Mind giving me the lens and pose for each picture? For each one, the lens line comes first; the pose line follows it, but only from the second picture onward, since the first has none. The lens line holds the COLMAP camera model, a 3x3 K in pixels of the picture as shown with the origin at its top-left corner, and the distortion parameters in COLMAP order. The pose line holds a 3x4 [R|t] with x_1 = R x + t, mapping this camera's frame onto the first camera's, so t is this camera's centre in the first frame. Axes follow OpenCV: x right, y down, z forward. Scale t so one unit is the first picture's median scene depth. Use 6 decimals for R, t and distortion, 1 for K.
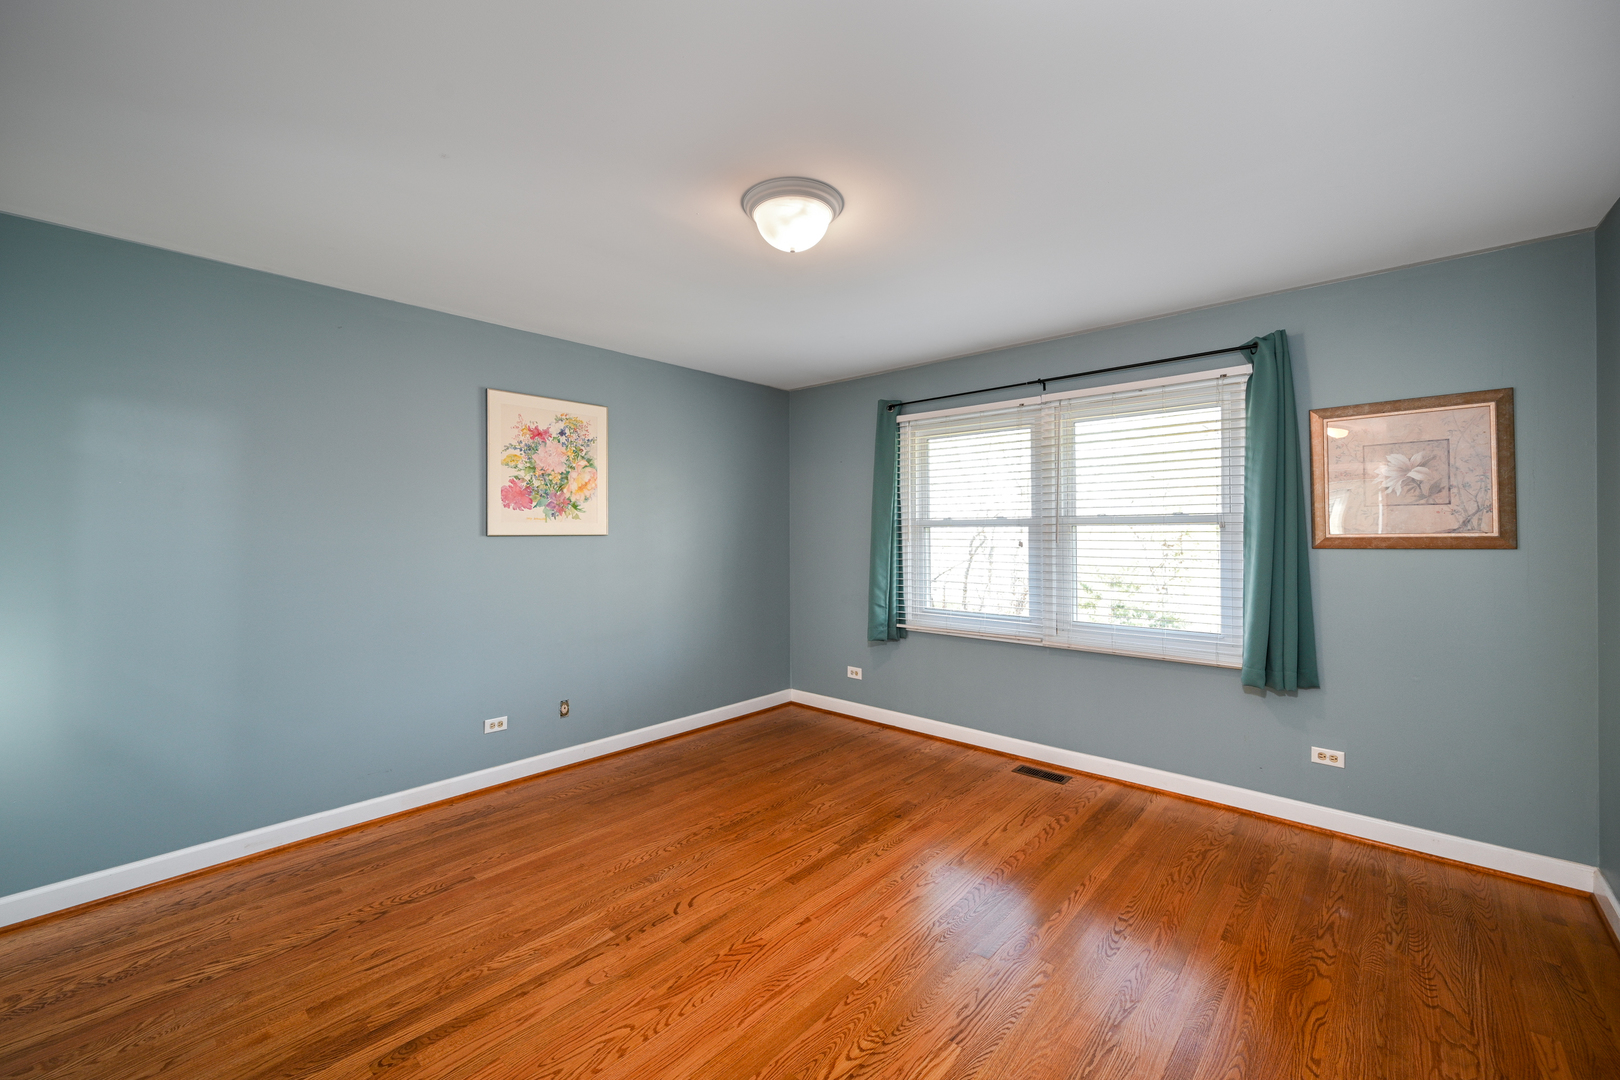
lens RADIAL K [[655.6, 0, 793.3], [0, 655.6, 536.7], [0, 0, 1]] dist [-0.000066, 0.000639]
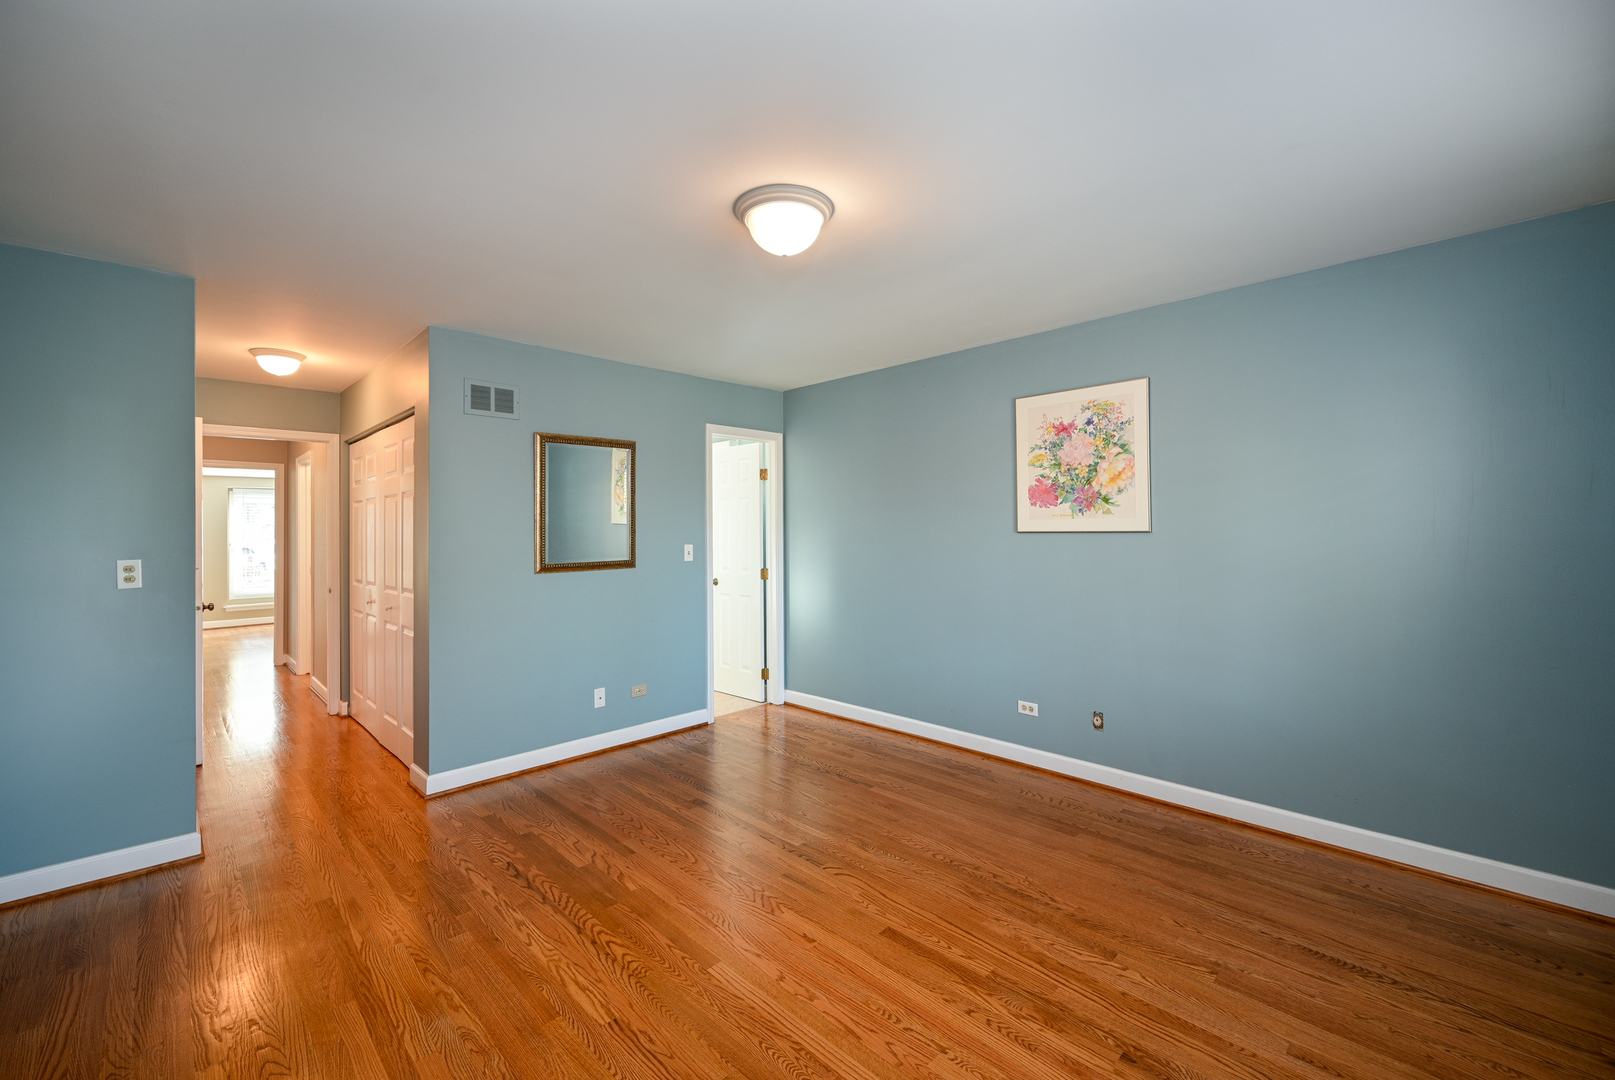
lens RADIAL K [[653.5, 0, 791.2], [0, 653.5, 526.8], [0, 0, 1]] dist [-0.000066, 0.000639]
pose [[-0.056622, -0.000951, -0.998395, 0.619230], [0.001718, 0.999998, -0.001050, -0.009805], [0.998394, -0.001775, -0.056621, 0.654131]]
